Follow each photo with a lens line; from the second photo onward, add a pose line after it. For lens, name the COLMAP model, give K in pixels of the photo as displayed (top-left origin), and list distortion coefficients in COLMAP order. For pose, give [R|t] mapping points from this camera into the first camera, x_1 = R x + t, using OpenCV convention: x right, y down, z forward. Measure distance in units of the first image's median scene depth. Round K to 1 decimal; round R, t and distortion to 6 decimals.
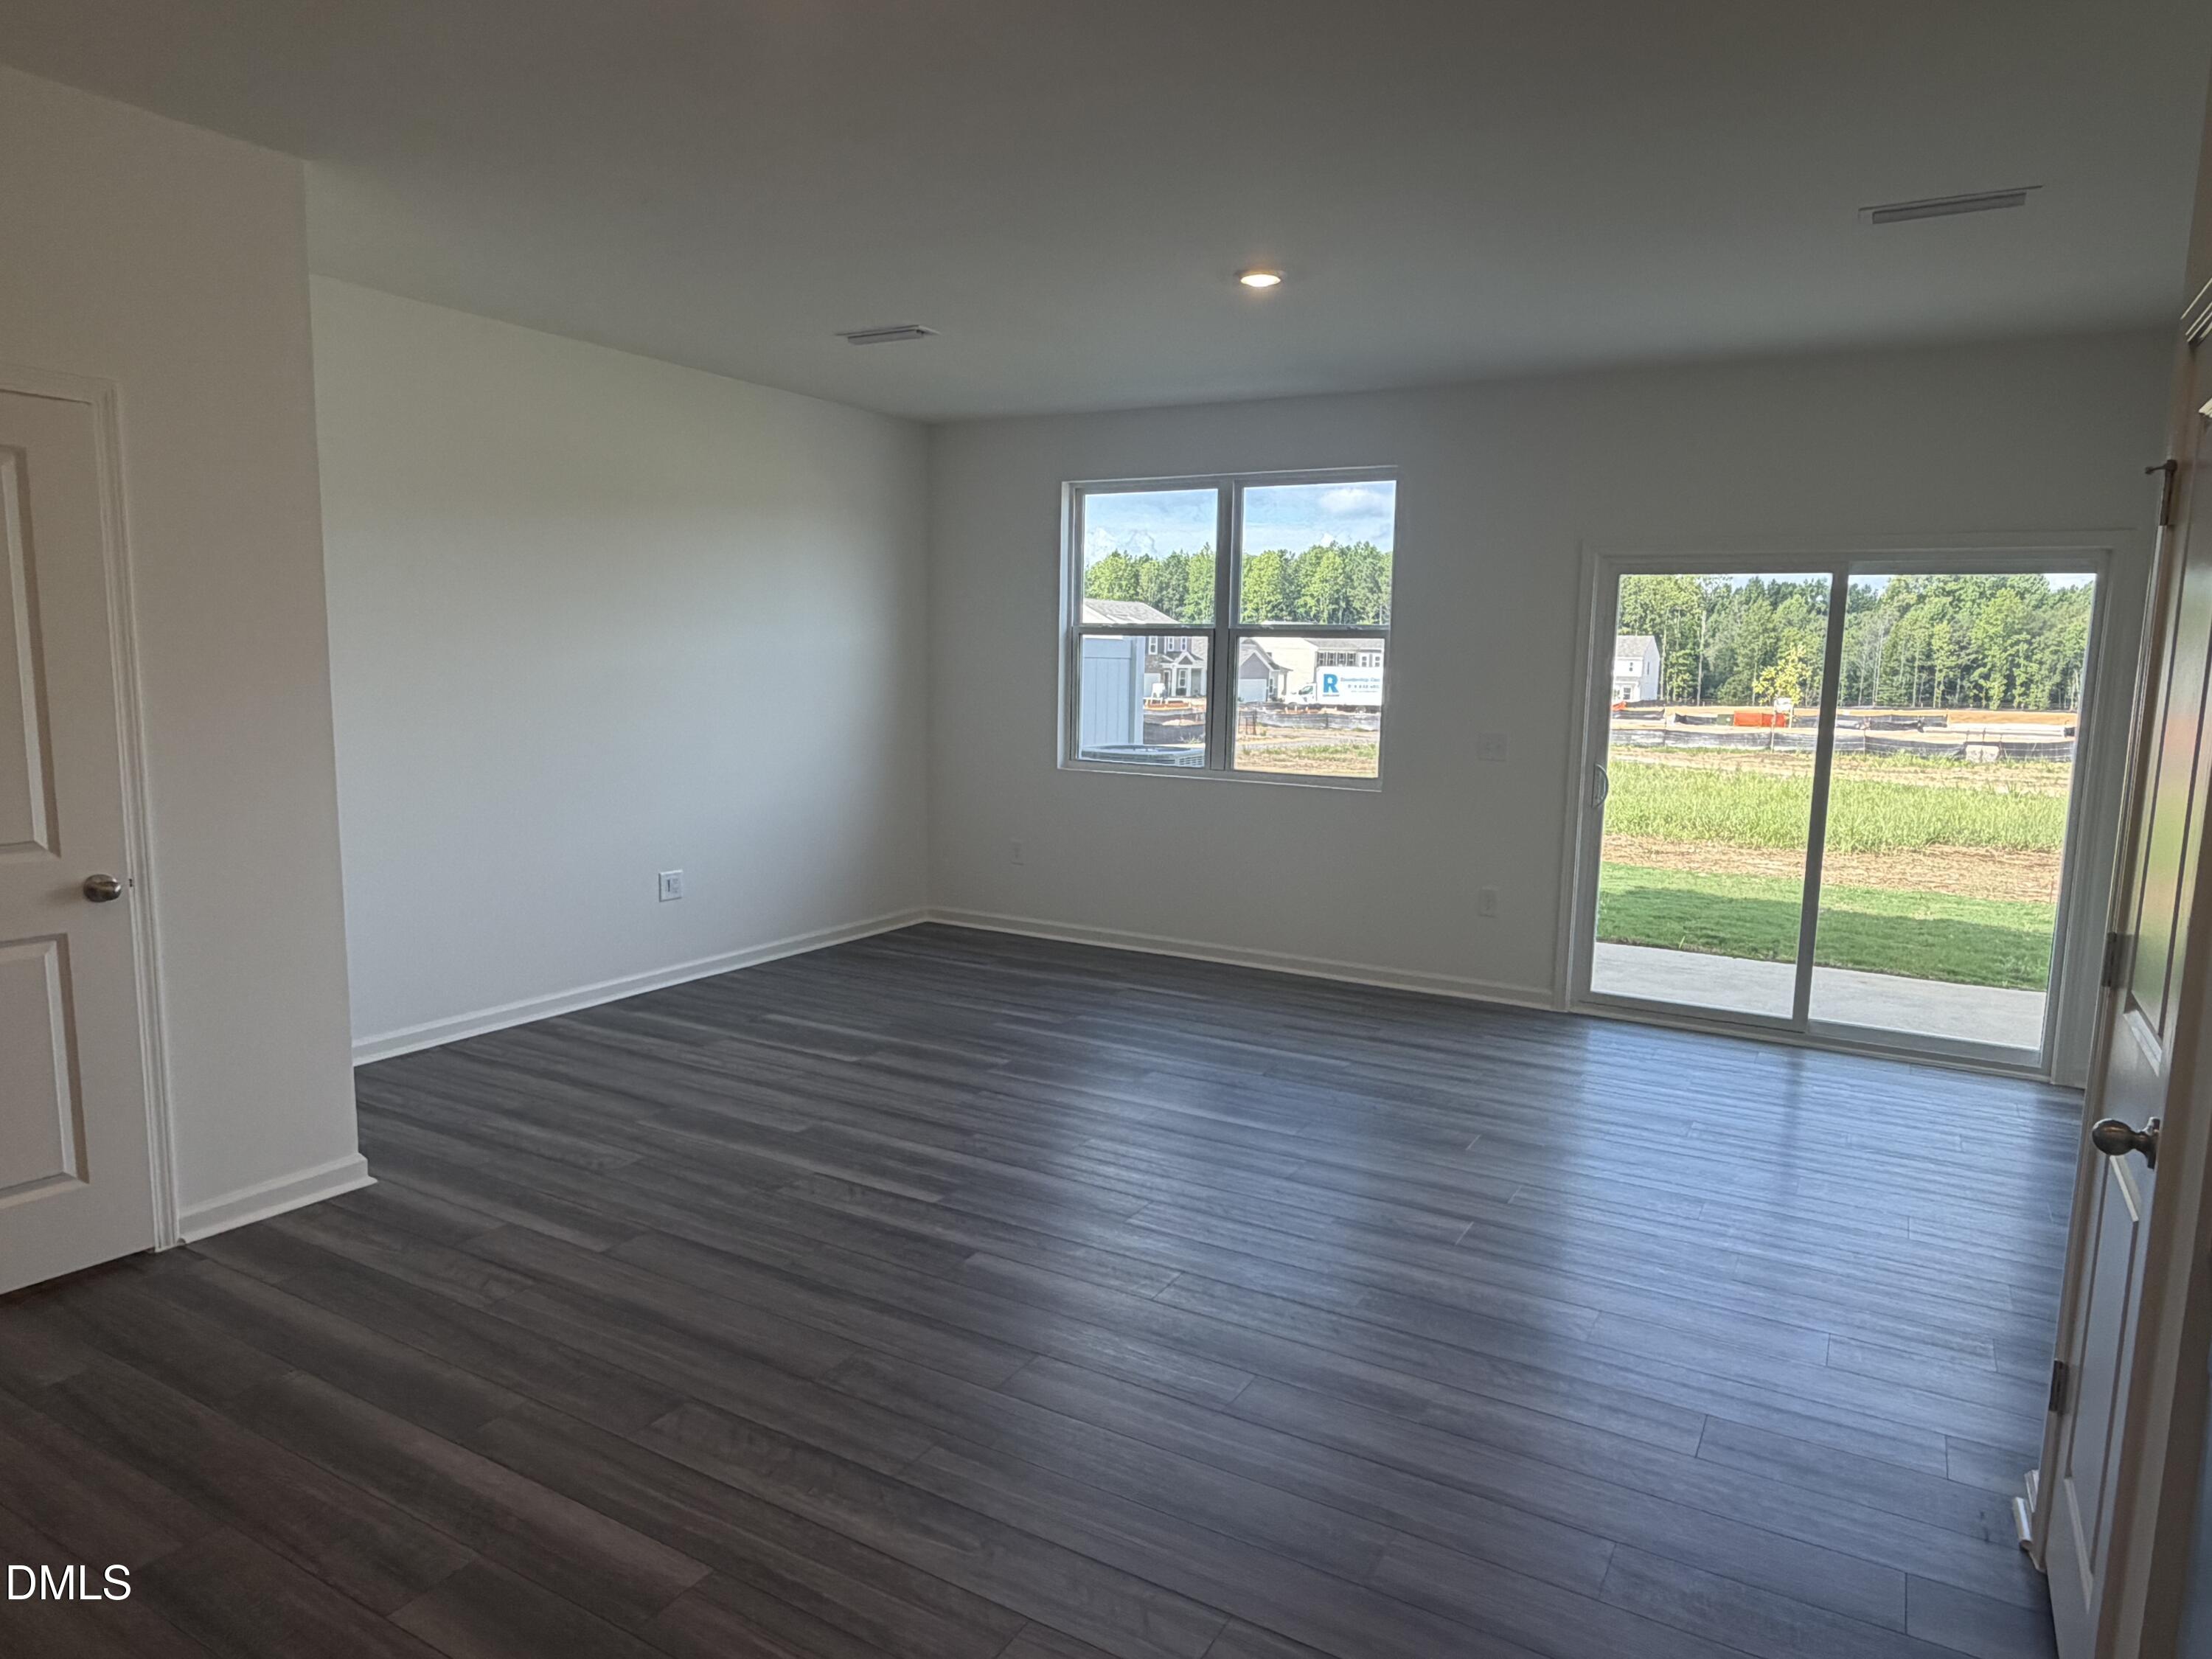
lens RADIAL K [[1374.5, 0, 1102.5], [0, 1374.5, 831.9], [0, 0, 1]] dist [-0.026656, 0.026754]
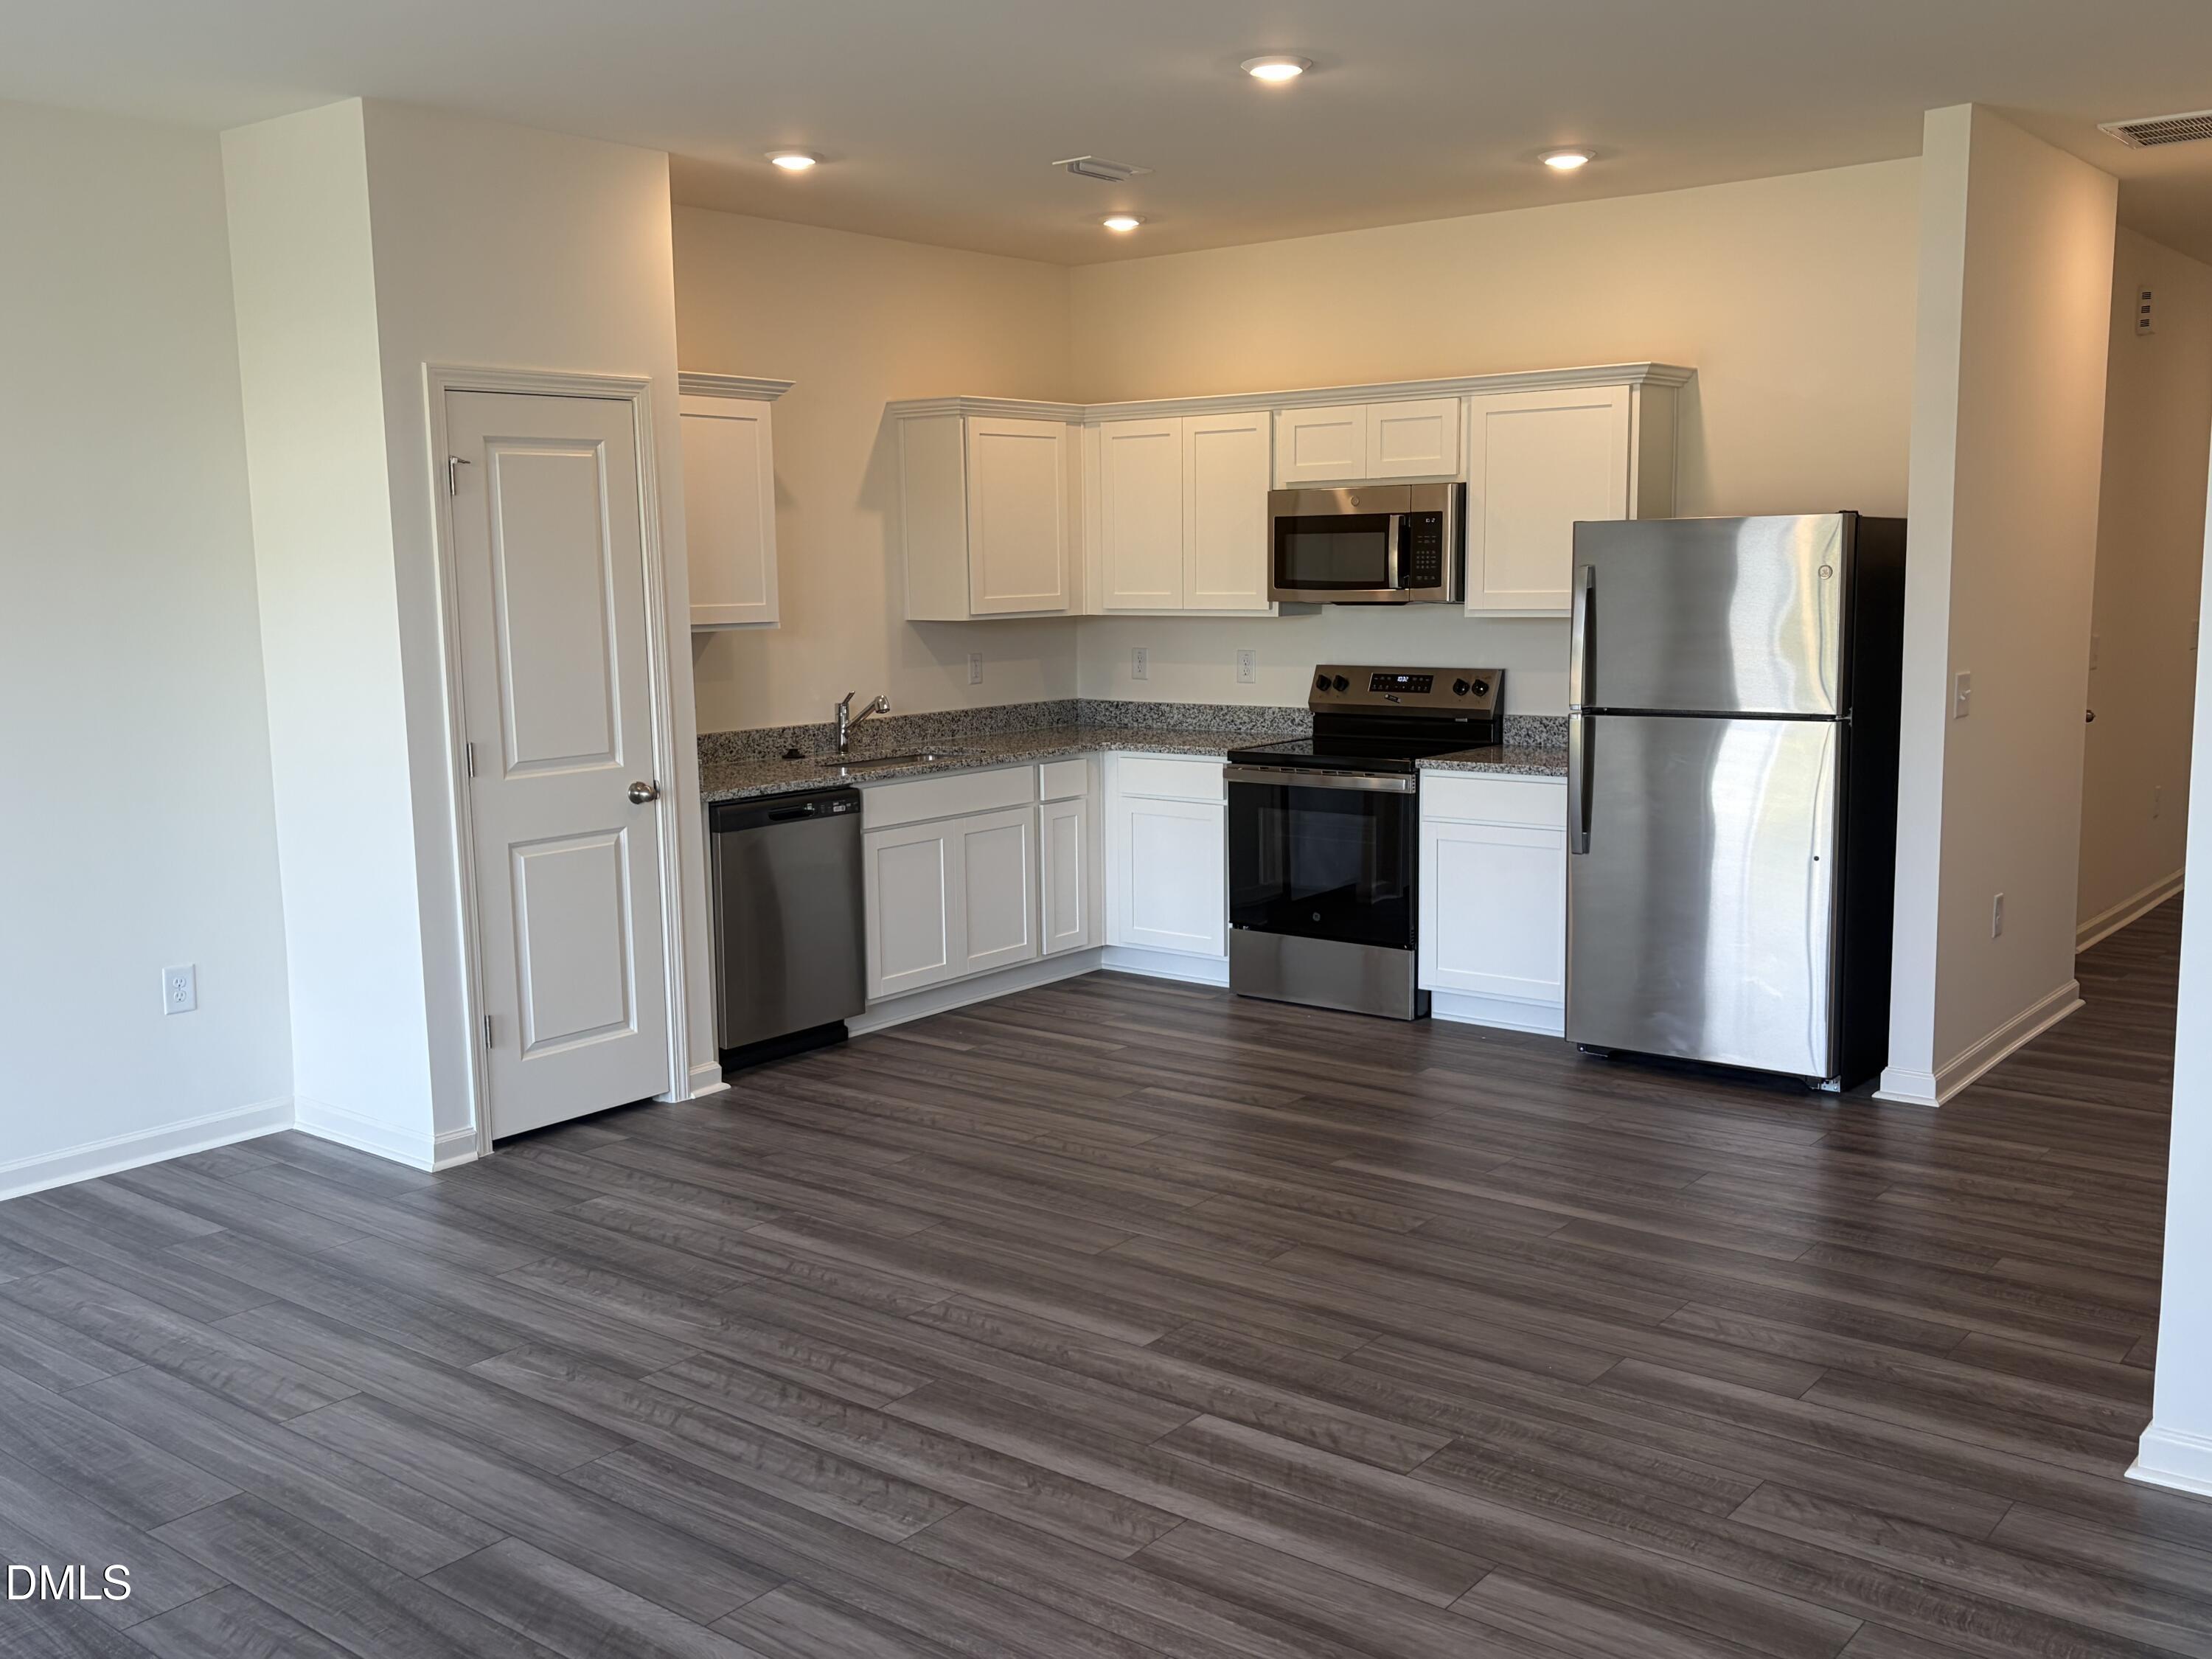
lens RADIAL K [[2011.8, 0, 1111.0], [0, 2011.8, 842.3], [0, 0, 1]] dist [0.033337, -0.035439]
pose [[-0.989524, -0.024544, 0.142264, -0.216198], [0.015774, 0.961160, 0.275541, -0.276758], [-0.143502, 0.274899, -0.950704, 1.908030]]
